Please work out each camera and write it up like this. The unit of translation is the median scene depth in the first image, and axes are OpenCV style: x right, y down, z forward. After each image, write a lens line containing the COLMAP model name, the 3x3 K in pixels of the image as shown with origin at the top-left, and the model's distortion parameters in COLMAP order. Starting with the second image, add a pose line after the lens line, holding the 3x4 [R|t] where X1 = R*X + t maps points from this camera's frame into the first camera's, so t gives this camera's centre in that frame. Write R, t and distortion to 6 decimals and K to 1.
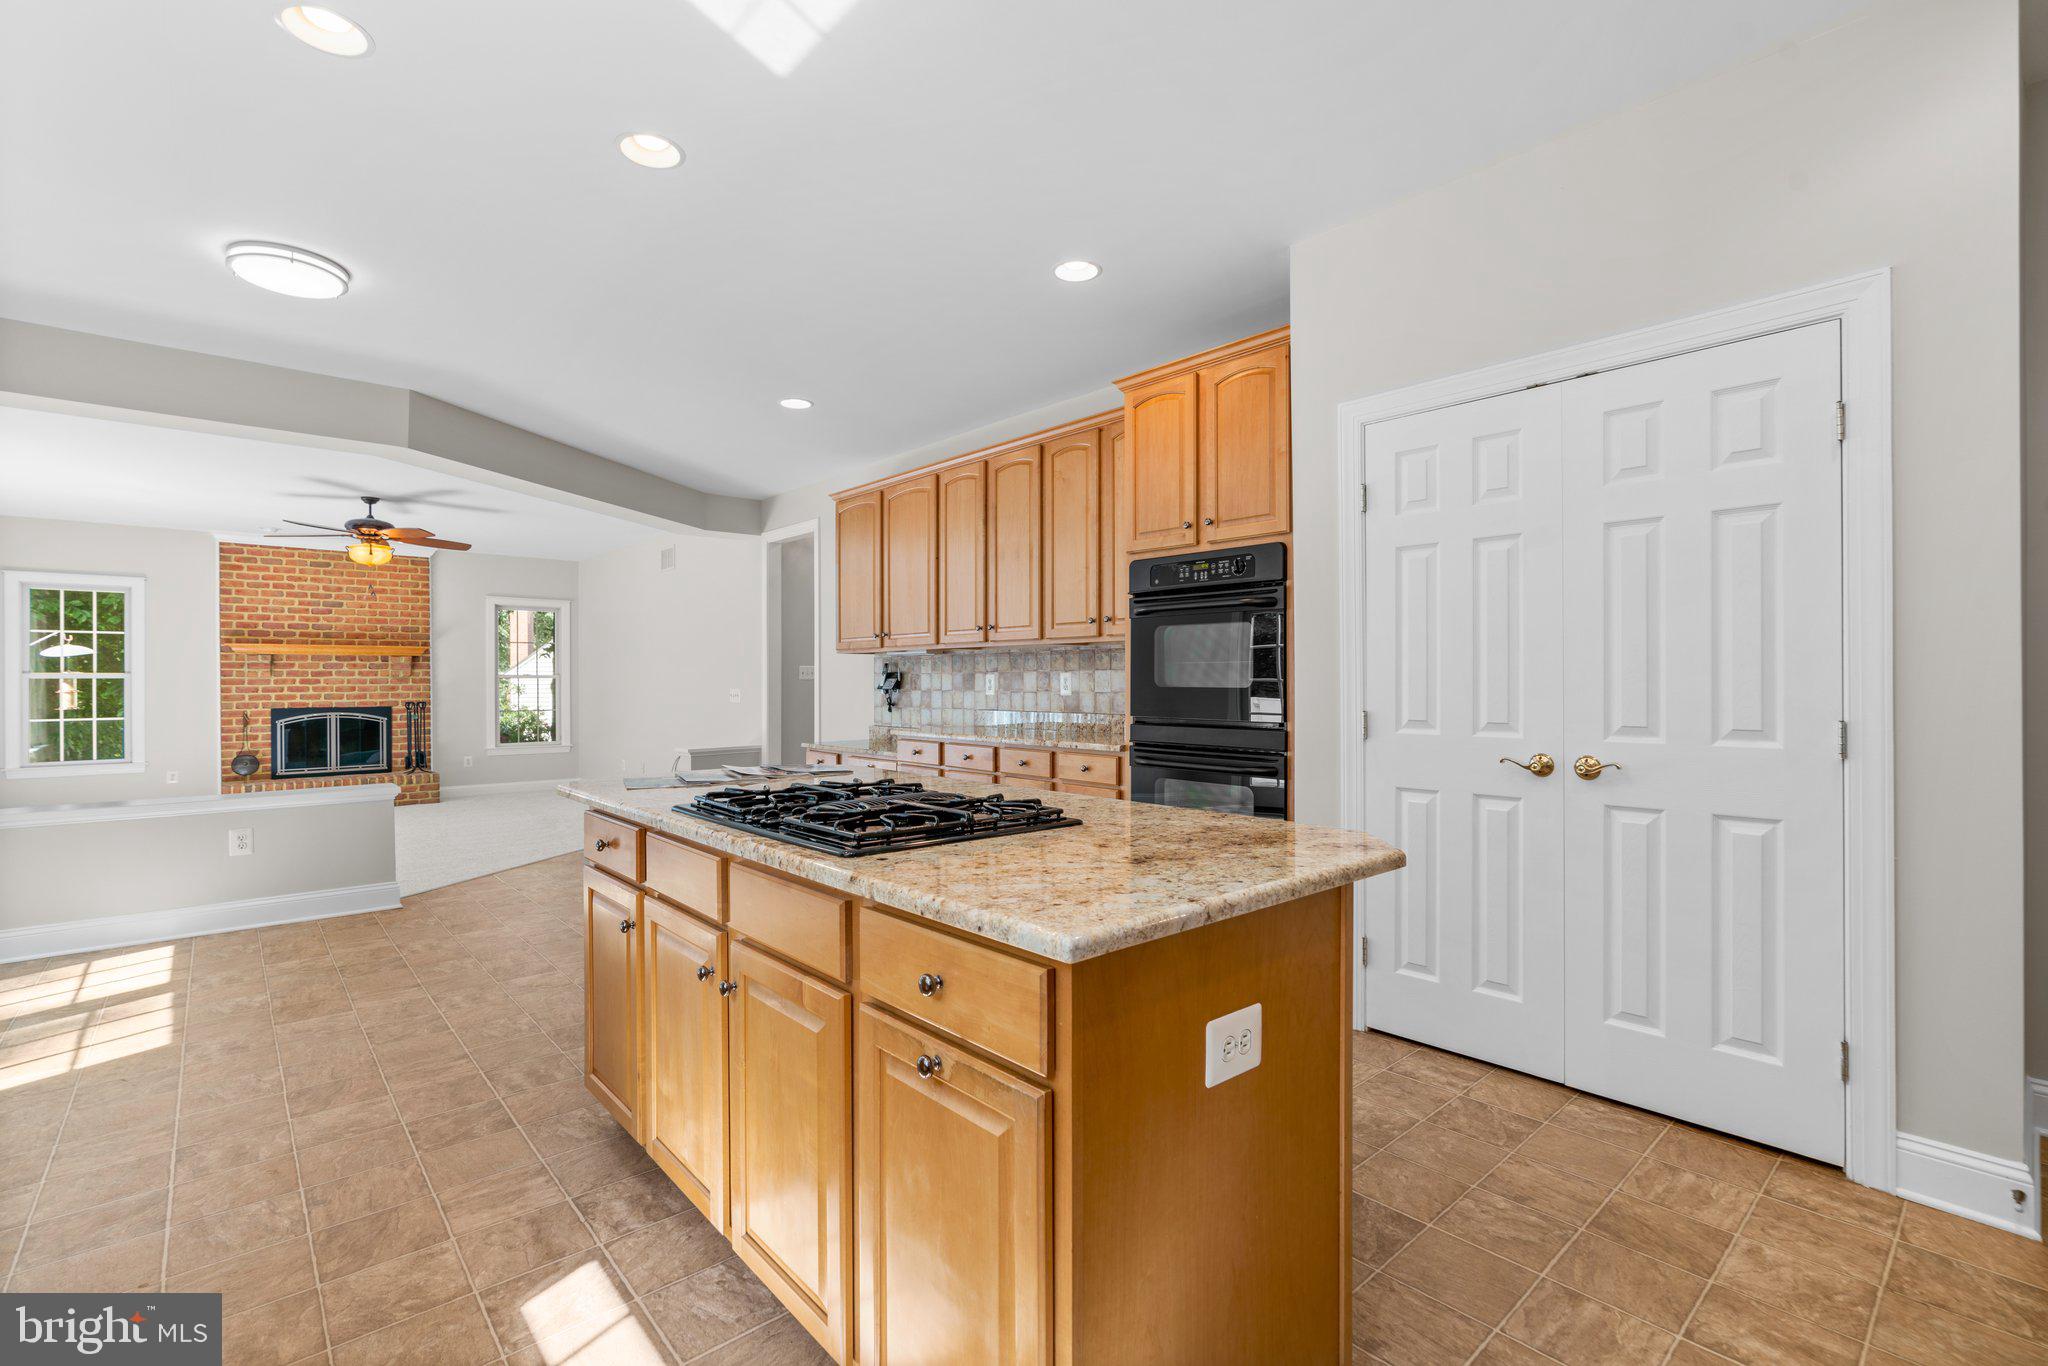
lens RADIAL K [[924.7, 0, 1042.9], [0, 924.7, 666.6], [0, 0, 1]] dist [-0.014674, 0.005918]
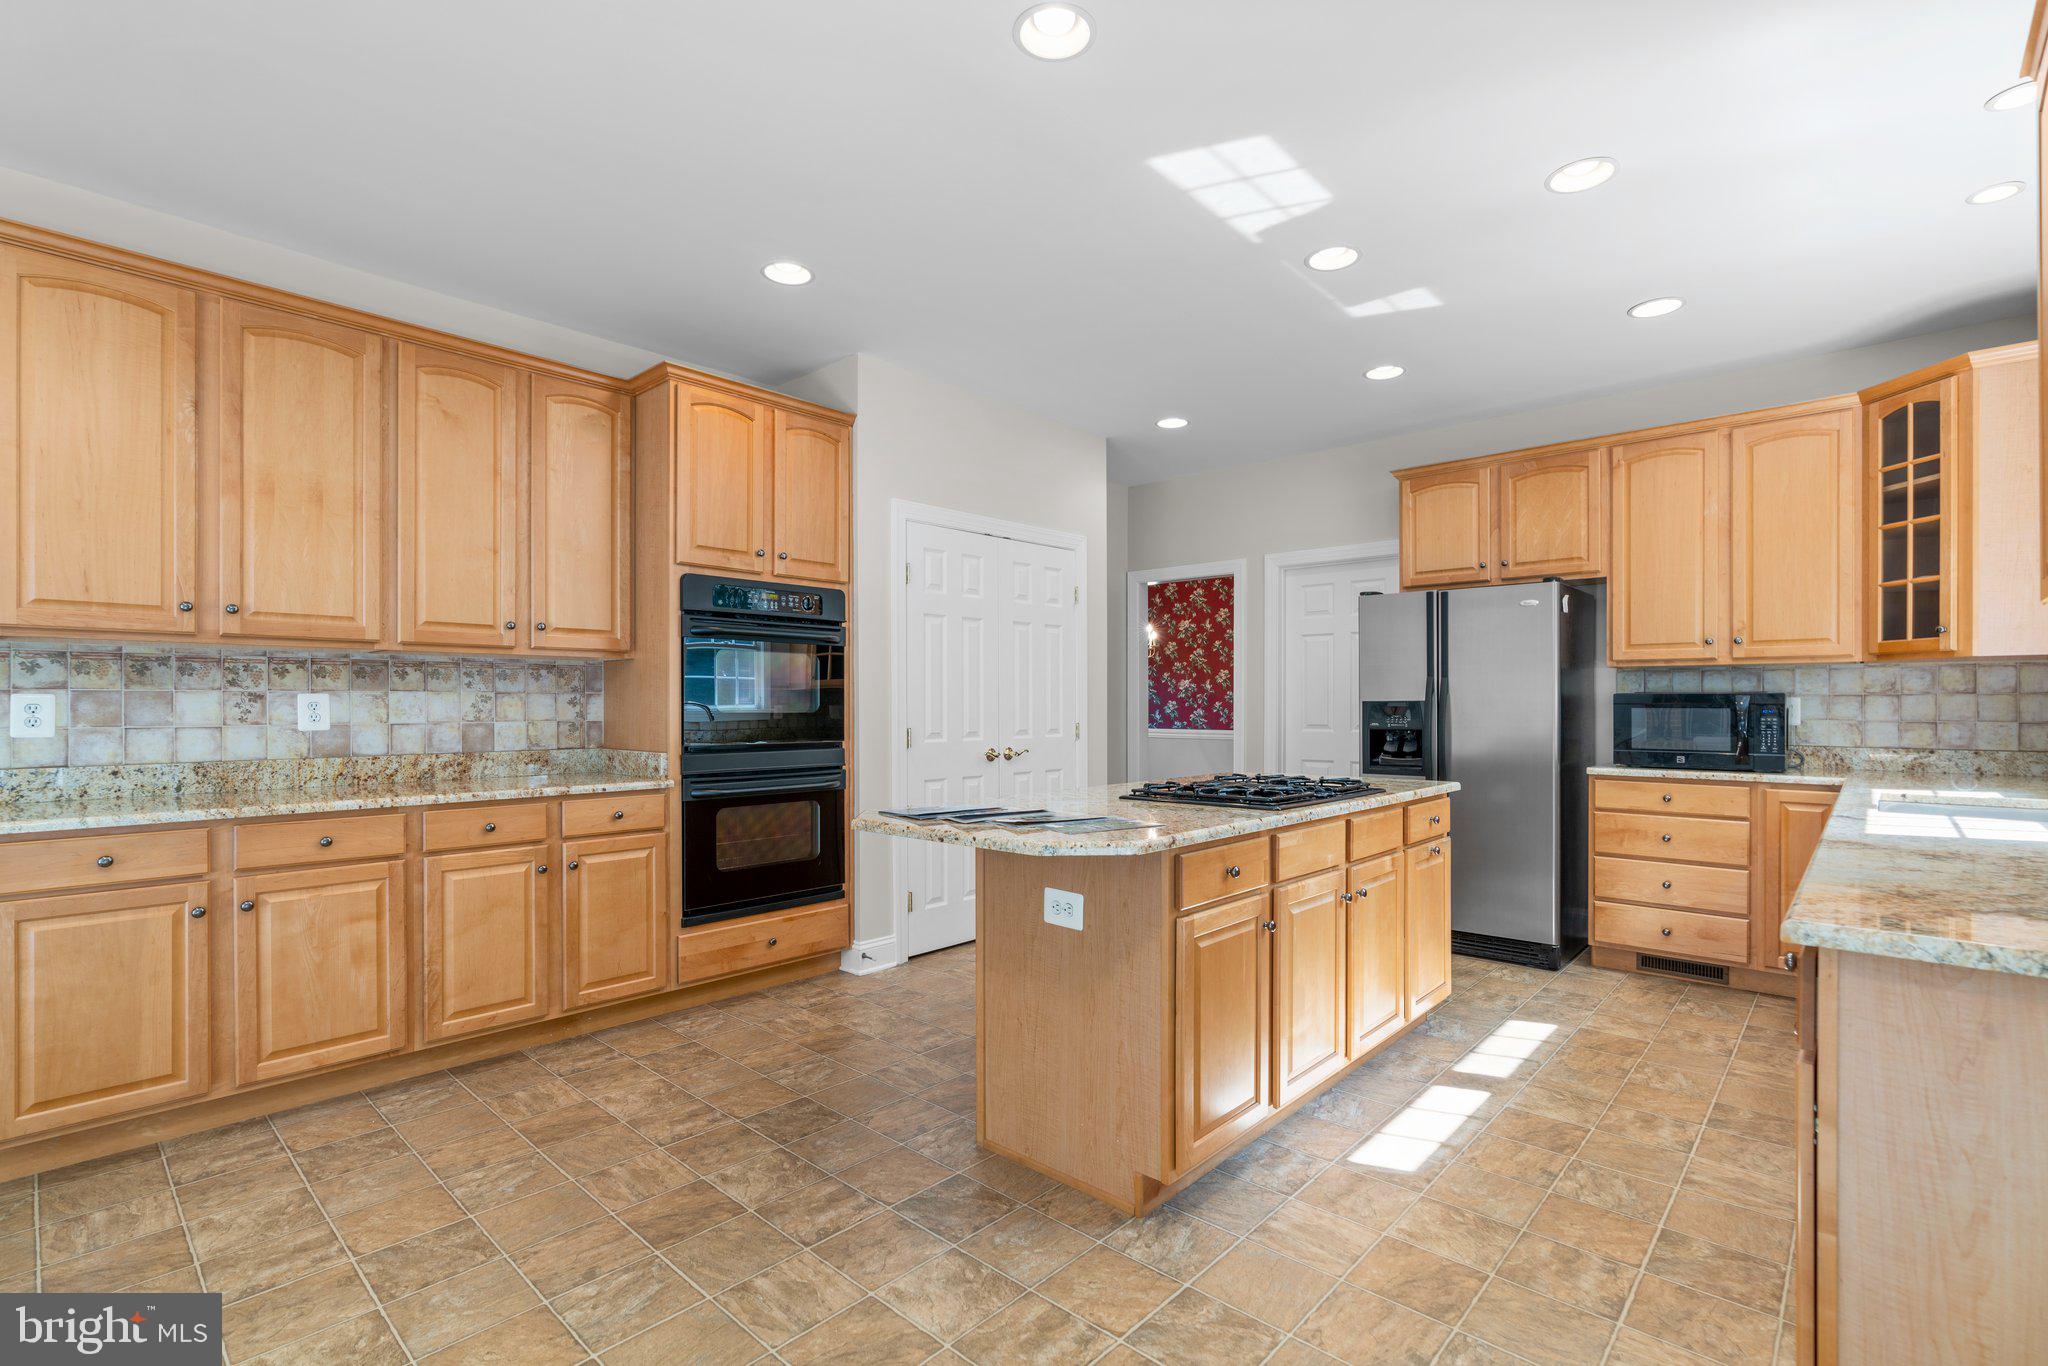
lens RADIAL K [[924.7, 0, 1037.6], [0, 924.7, 713.5], [0, 0, 1]] dist [-0.014674, 0.005918]
pose [[-0.096964, -0.006520, 0.995267, -0.342591], [-0.012867, 0.999903, 0.005297, 0.005118], [-0.995205, -0.012293, -0.097038, 0.312333]]
